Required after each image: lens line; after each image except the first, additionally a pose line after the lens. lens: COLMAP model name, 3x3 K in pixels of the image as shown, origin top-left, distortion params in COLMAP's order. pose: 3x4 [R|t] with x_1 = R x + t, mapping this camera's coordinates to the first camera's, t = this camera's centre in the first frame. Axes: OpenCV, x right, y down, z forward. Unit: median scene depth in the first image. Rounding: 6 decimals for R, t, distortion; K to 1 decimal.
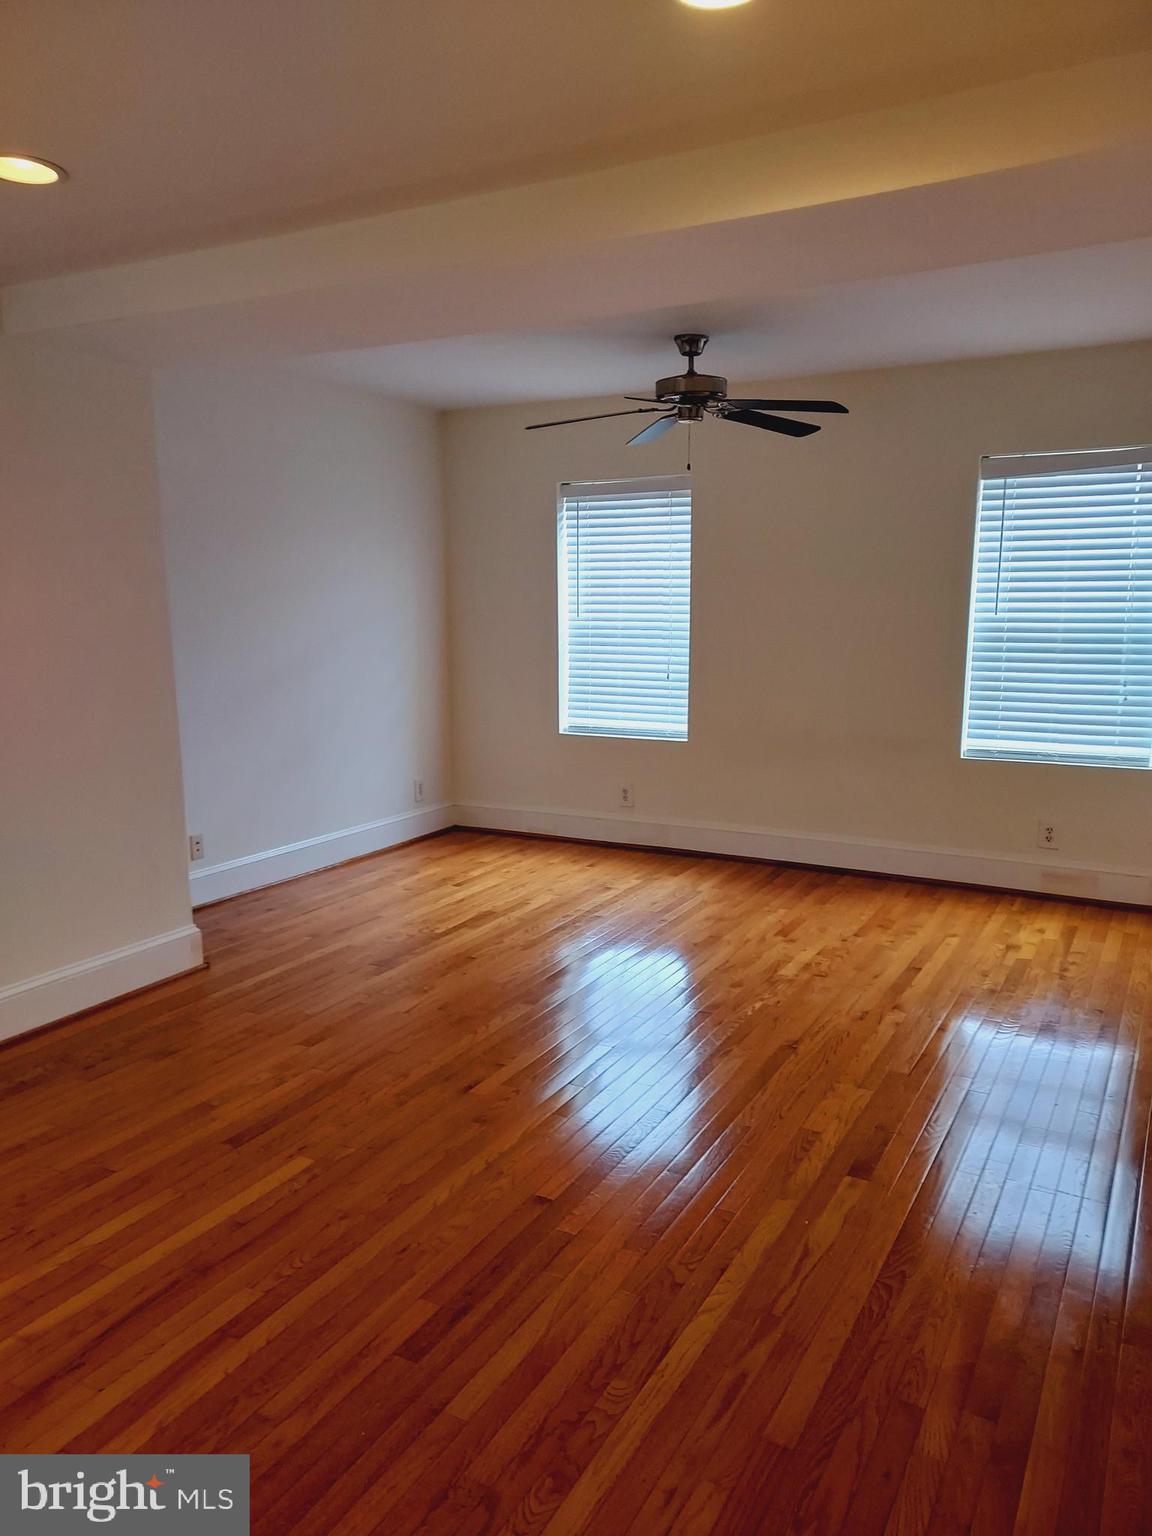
lens RADIAL K [[1120.8, 0, 574.6], [0, 1120.8, 793.3], [0, 0, 1]] dist [0.077135, -0.046299]
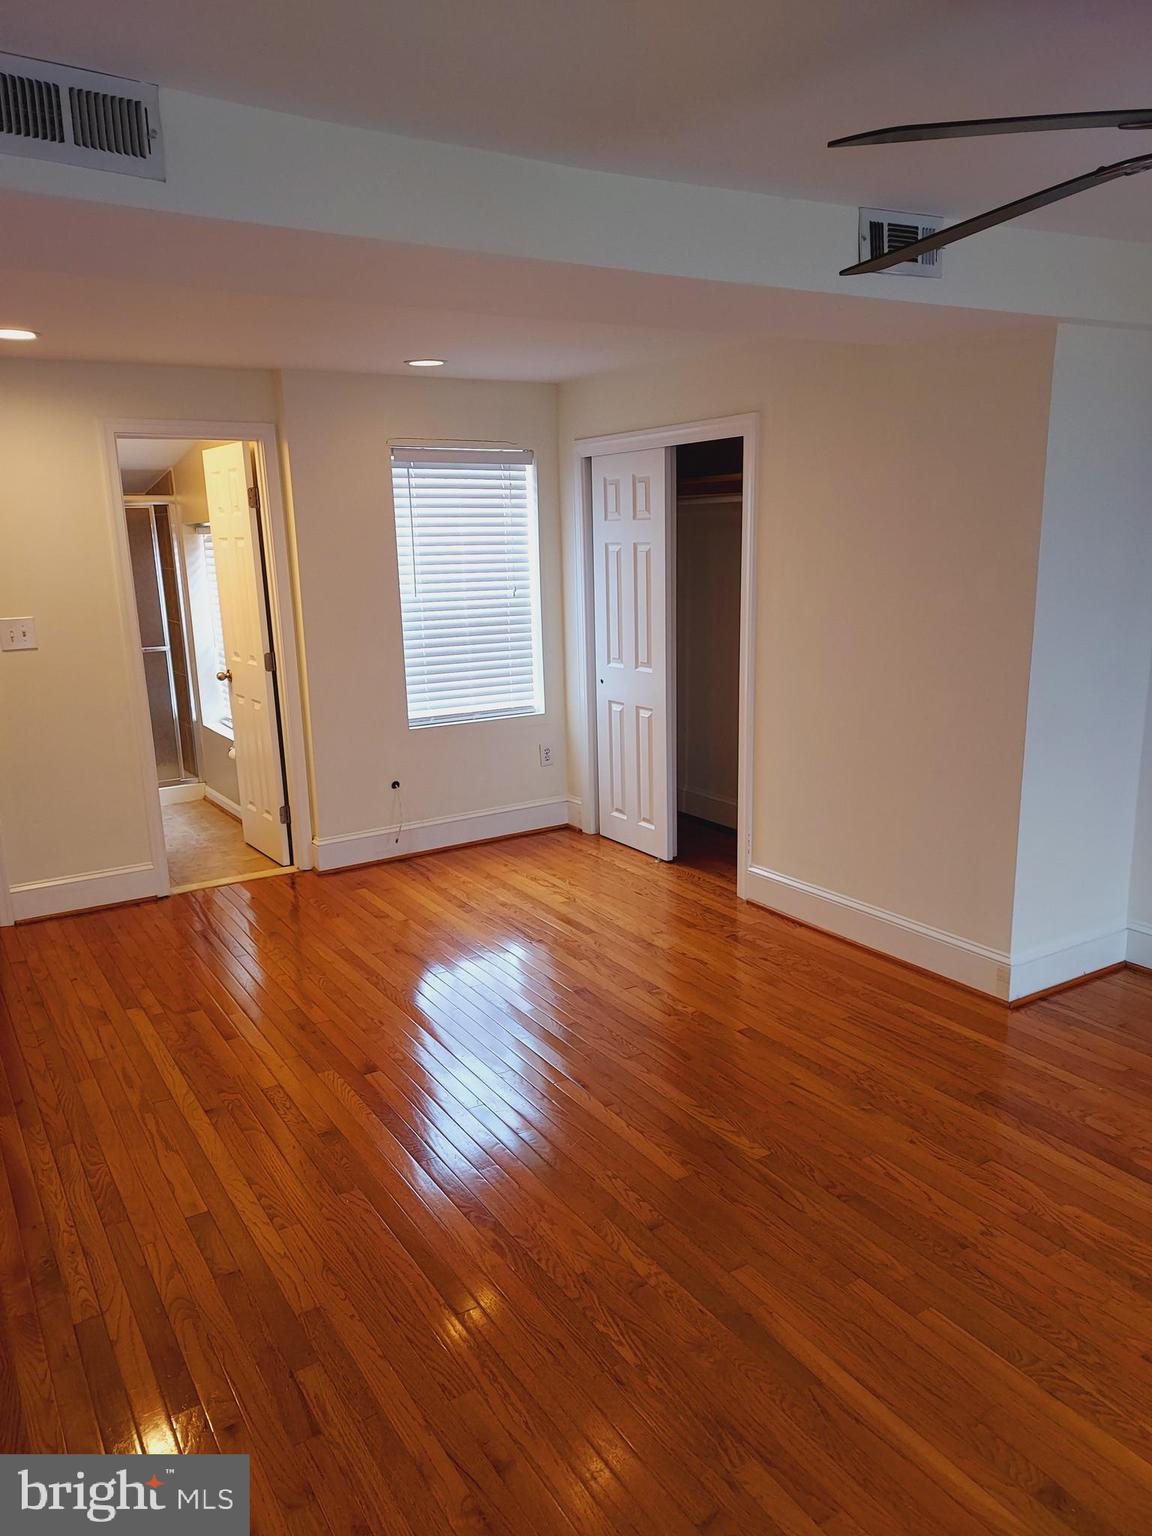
lens RADIAL K [[1120.8, 0, 574.6], [0, 1120.8, 793.3], [0, 0, 1]] dist [0.077135, -0.046299]
pose [[-0.491268, 0.212335, -0.844730, 0.761511], [-0.133293, 0.940079, 0.313821, -0.324926], [0.860749, 0.266767, -0.433529, 1.451334]]
